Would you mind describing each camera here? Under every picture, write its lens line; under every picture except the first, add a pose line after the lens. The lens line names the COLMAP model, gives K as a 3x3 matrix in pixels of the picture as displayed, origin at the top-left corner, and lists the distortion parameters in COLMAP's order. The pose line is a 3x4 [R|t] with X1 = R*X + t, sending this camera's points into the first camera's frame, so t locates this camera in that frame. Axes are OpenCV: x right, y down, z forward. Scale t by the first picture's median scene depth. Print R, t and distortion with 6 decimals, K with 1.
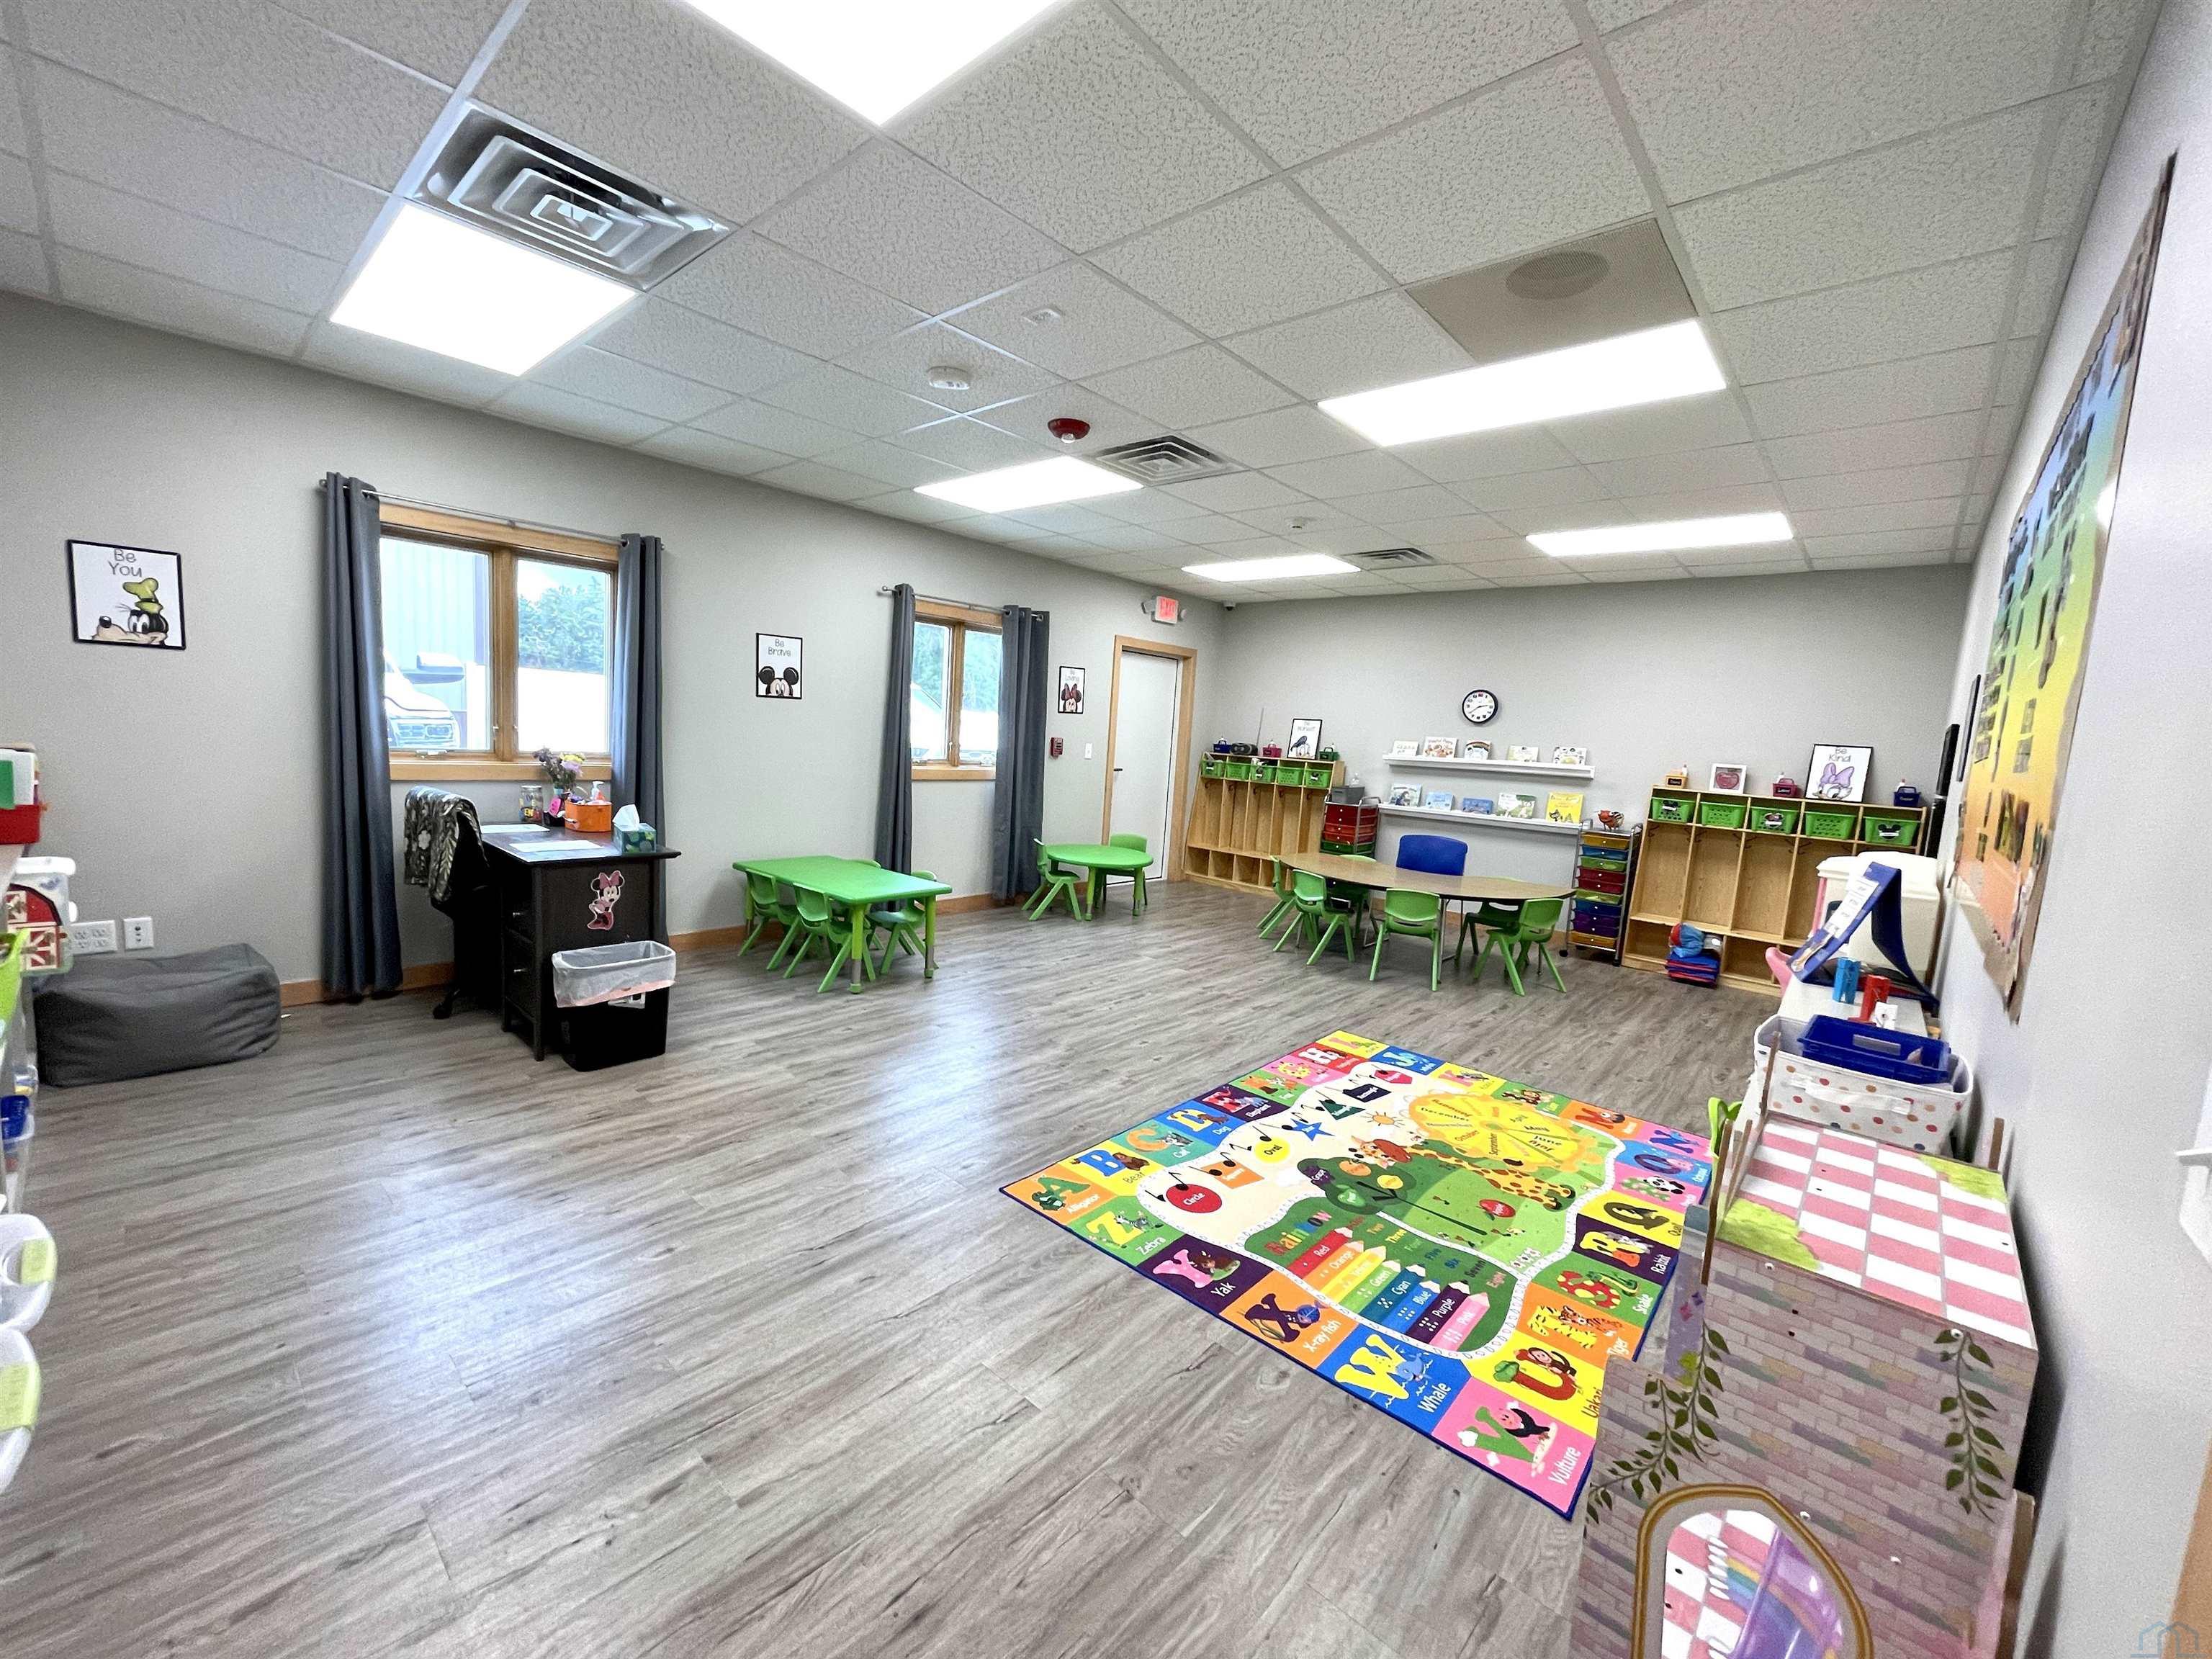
lens RADIAL K [[842.4, 0, 1106.0], [0, 842.4, 829.5], [0, 0, 1]] dist [-0.015261, -0.000324]
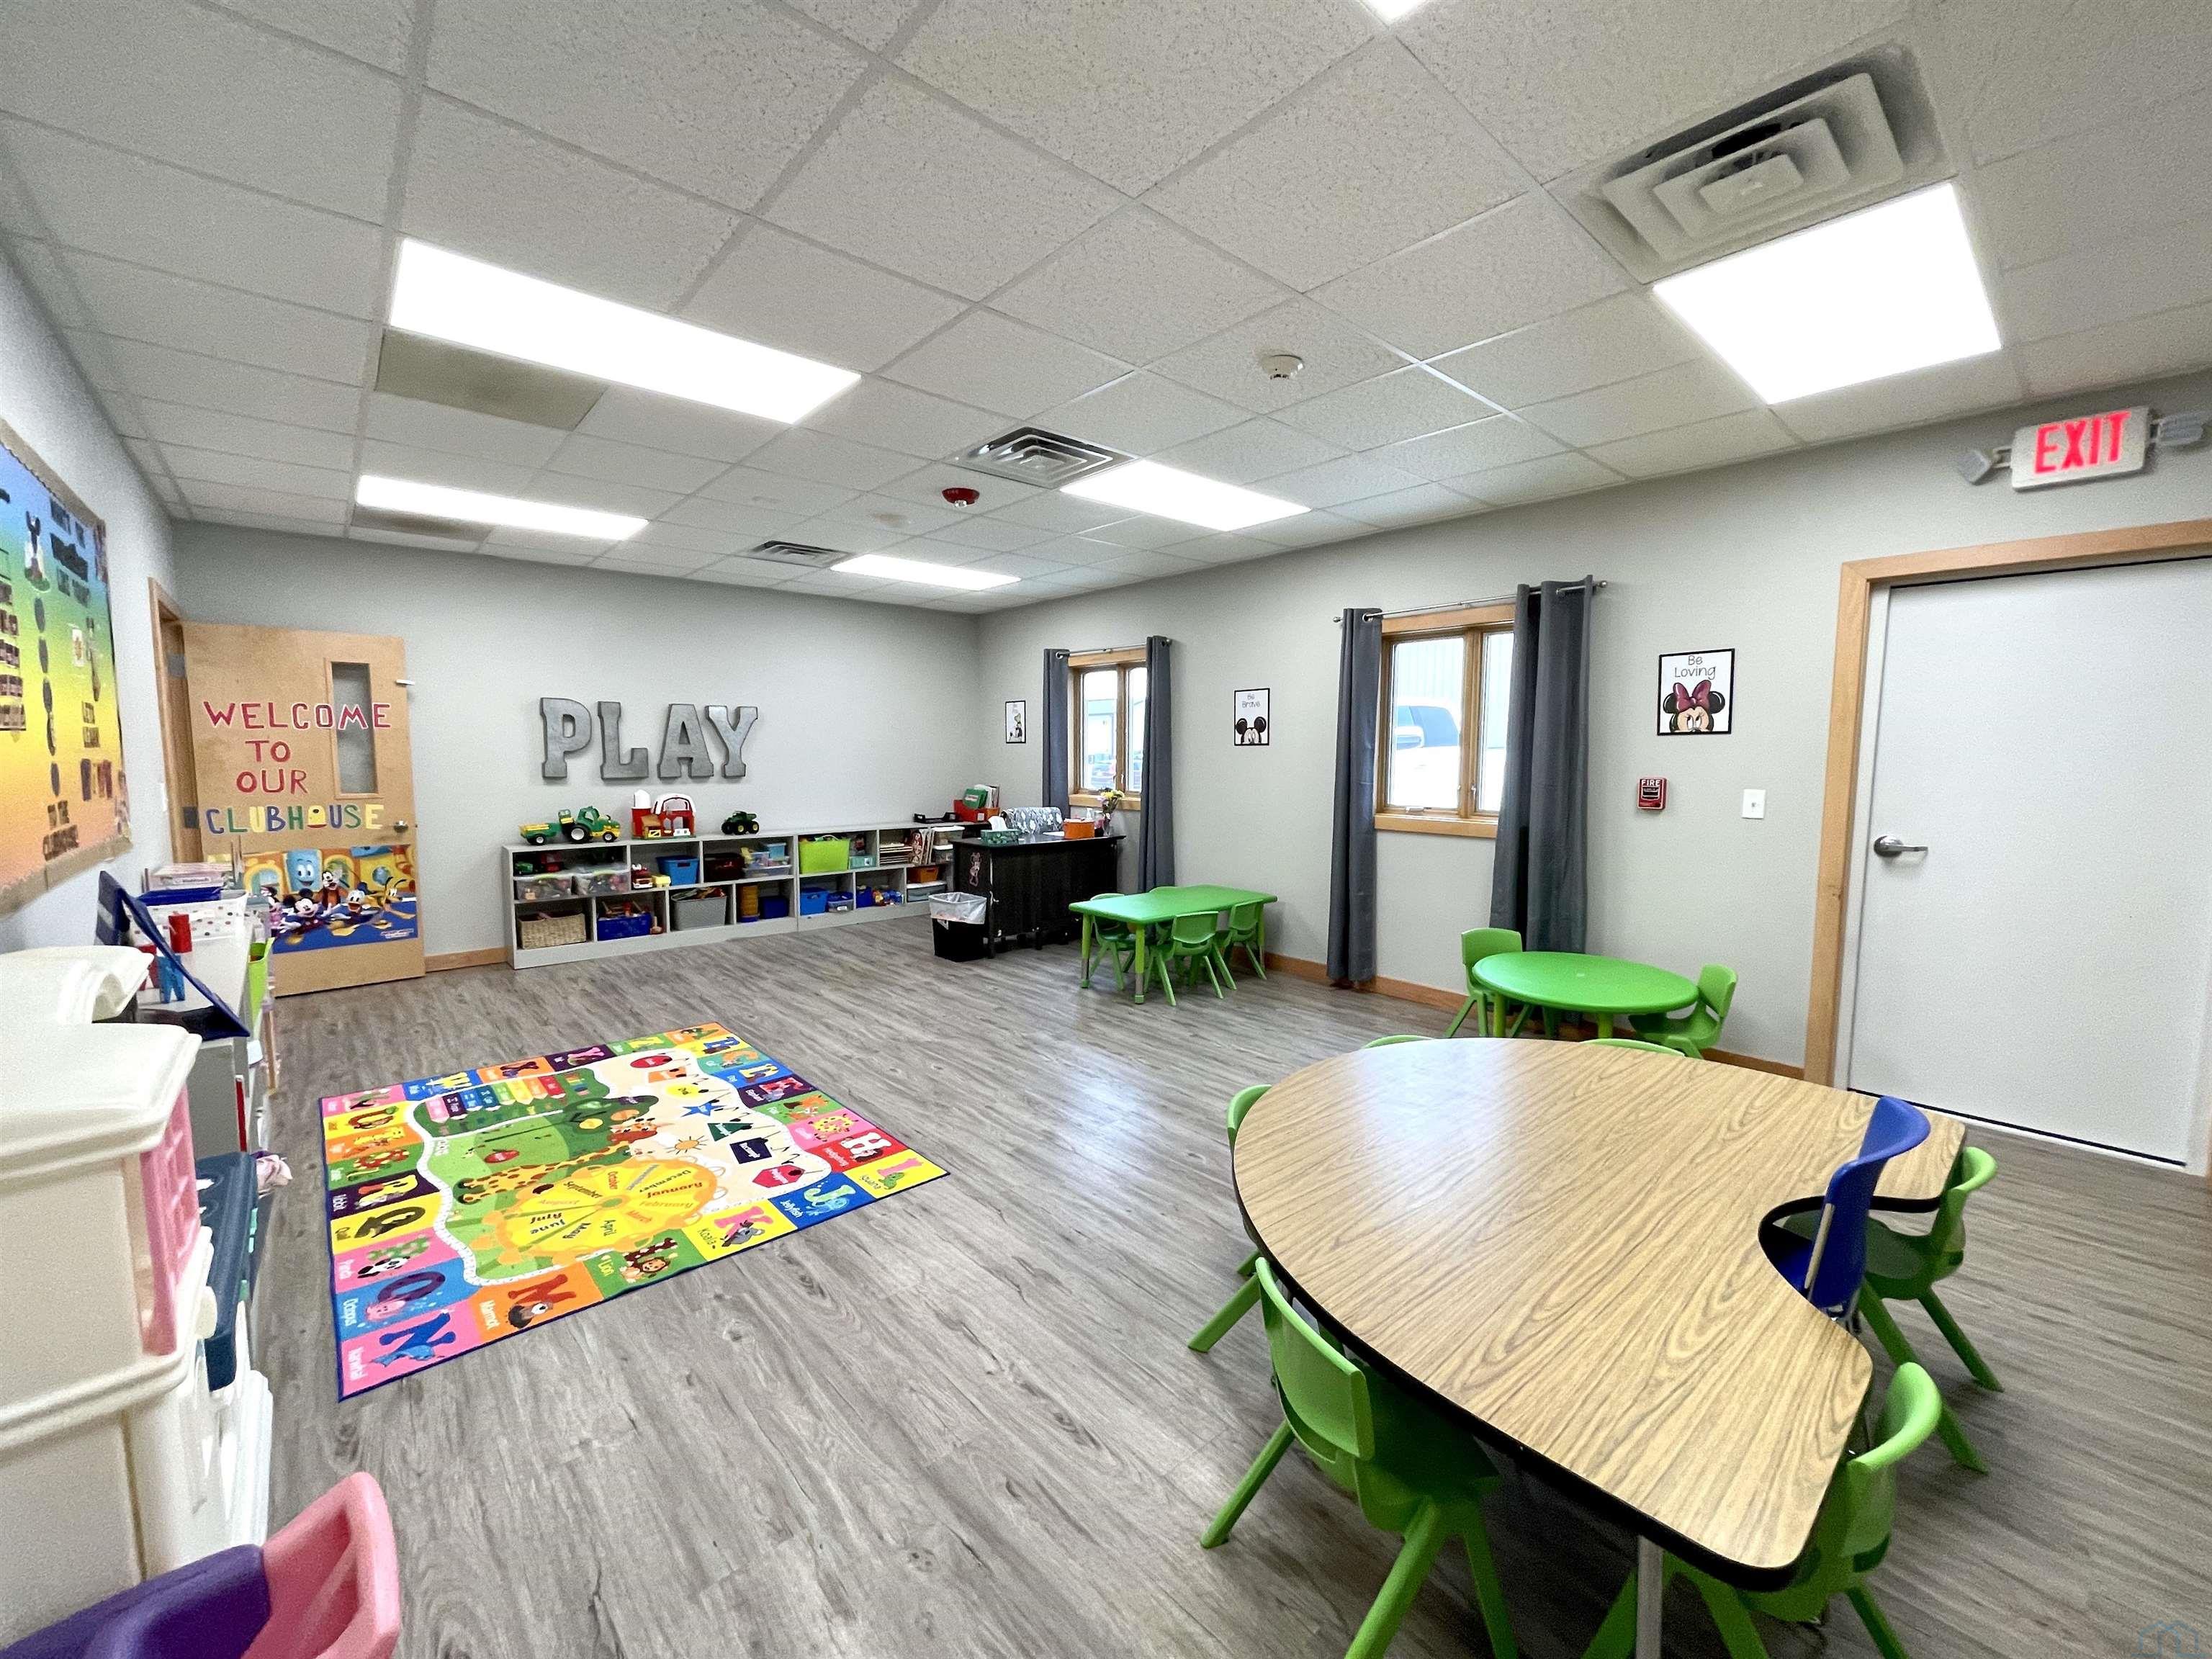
lens RADIAL K [[894.3, 0, 1106.0], [0, 894.3, 829.5], [0, 0, 1]] dist [-0.003035, 0.003451]
pose [[-0.091163, 0.024403, -0.995537, 1.394613], [-0.127319, 0.991210, 0.035955, -0.116091], [0.987664, 0.130028, -0.087255, 1.633919]]
